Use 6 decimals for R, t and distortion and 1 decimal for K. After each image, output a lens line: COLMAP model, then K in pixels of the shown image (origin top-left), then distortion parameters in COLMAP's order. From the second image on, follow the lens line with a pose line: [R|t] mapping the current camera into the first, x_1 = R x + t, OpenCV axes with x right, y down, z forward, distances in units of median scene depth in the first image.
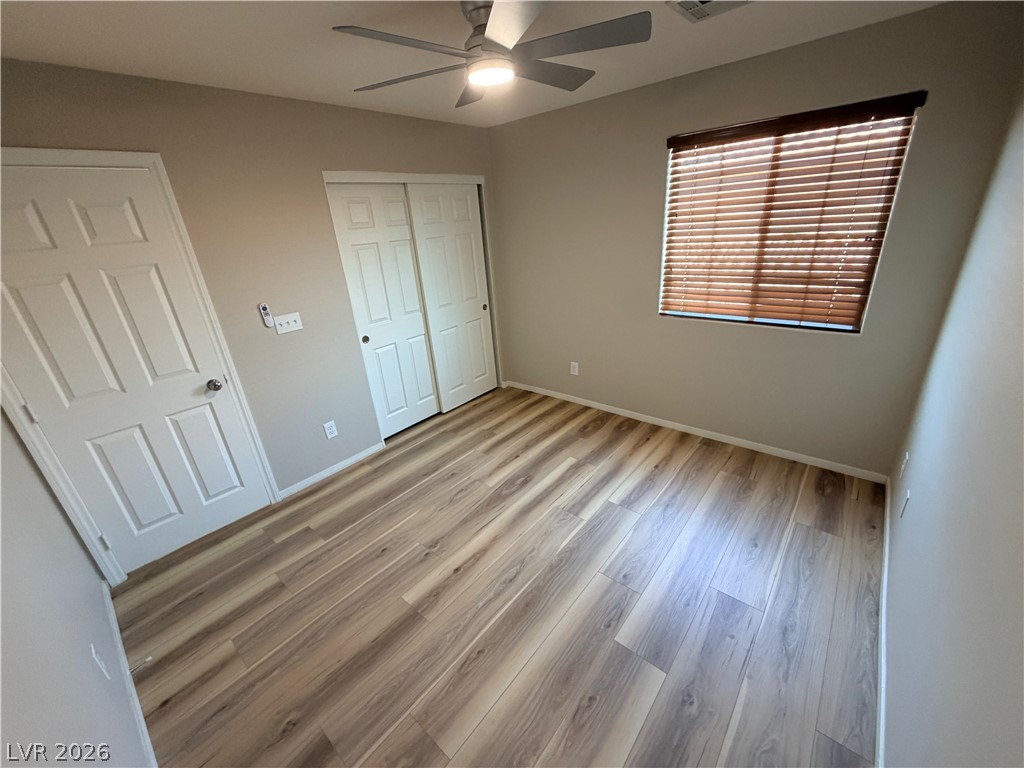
lens RADIAL K [[409.1, 0, 510.3], [0, 409.1, 384.8], [0, 0, 1]] dist [0.000051, 0.000377]
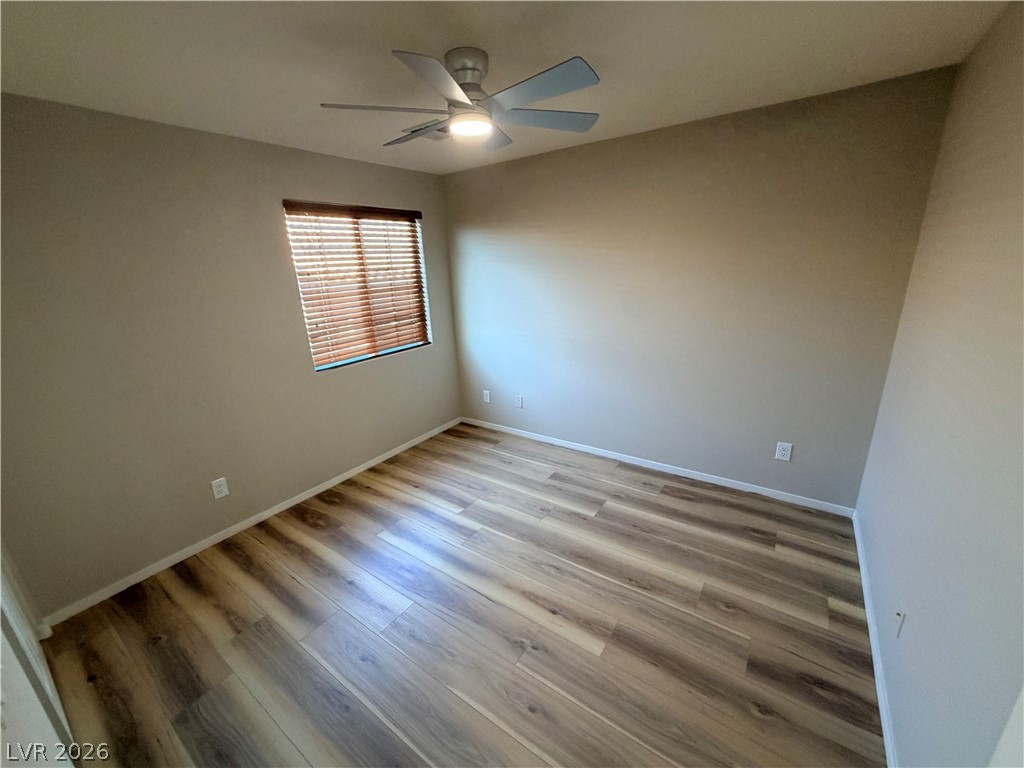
lens RADIAL K [[409.1, 0, 510.3], [0, 409.1, 384.8], [0, 0, 1]] dist [0.000051, 0.000377]
pose [[-0.092523, -0.218182, 0.971512, -0.769409], [0.422870, 0.874726, 0.236718, -0.221237], [-0.901455, 0.432725, 0.011330, 0.718855]]
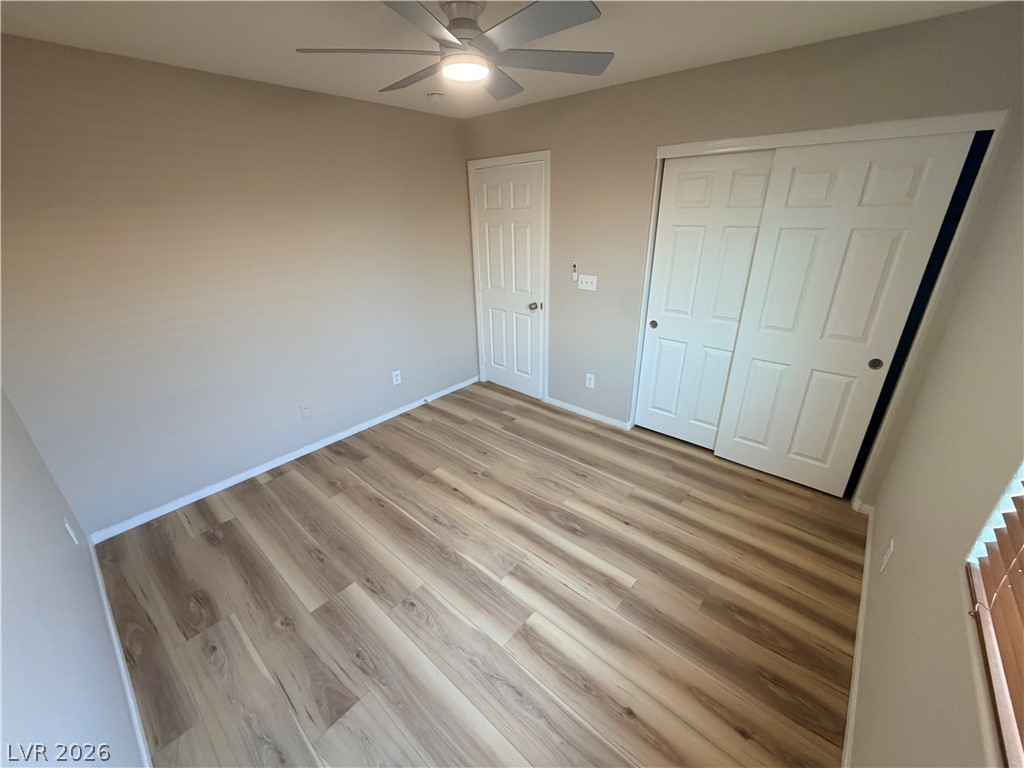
lens RADIAL K [[409.1, 0, 510.3], [0, 409.1, 384.8], [0, 0, 1]] dist [0.000051, 0.000377]
pose [[-0.010291, 0.463195, -0.886197, 0.708953], [-0.359127, 0.825403, 0.435590, -0.362162], [0.933232, 0.322740, 0.157851, 0.717191]]
